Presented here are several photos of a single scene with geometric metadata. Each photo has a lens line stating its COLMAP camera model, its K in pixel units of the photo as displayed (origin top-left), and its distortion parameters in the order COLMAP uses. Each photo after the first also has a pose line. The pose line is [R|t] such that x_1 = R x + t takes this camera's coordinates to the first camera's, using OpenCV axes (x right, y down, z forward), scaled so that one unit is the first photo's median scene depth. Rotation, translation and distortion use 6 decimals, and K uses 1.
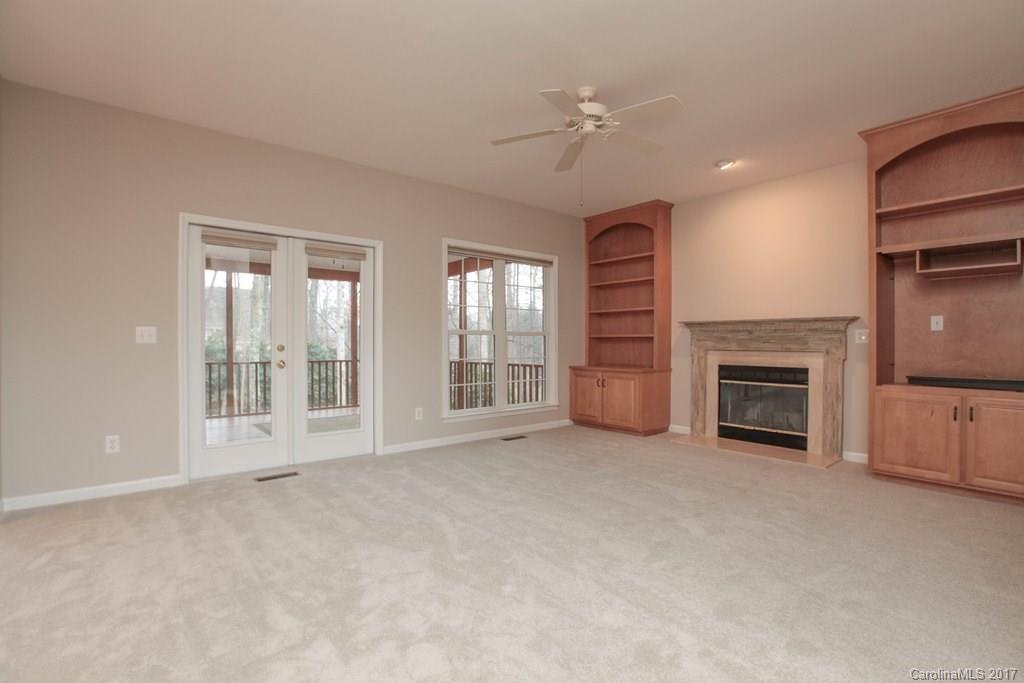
lens RADIAL K [[494.9, 0, 512.0], [0, 494.9, 341.5], [0, 0, 1]] dist [-0.000767, 0.000167]
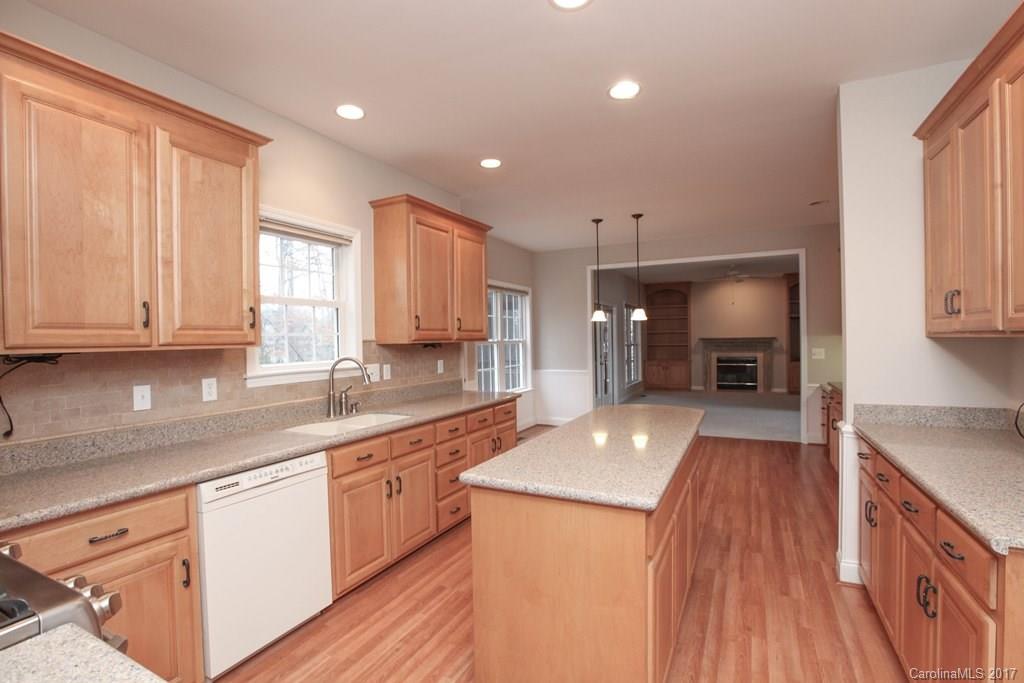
lens RADIAL K [[463.9, 0, 510.6], [0, 463.9, 347.1], [0, 0, 1]] dist [-0.019873, 0.001024]
pose [[0.906265, -0.016689, 0.422381, -1.277079], [0.013744, 0.999855, 0.010019, -0.032345], [-0.422487, -0.003275, 0.906363, -0.491514]]
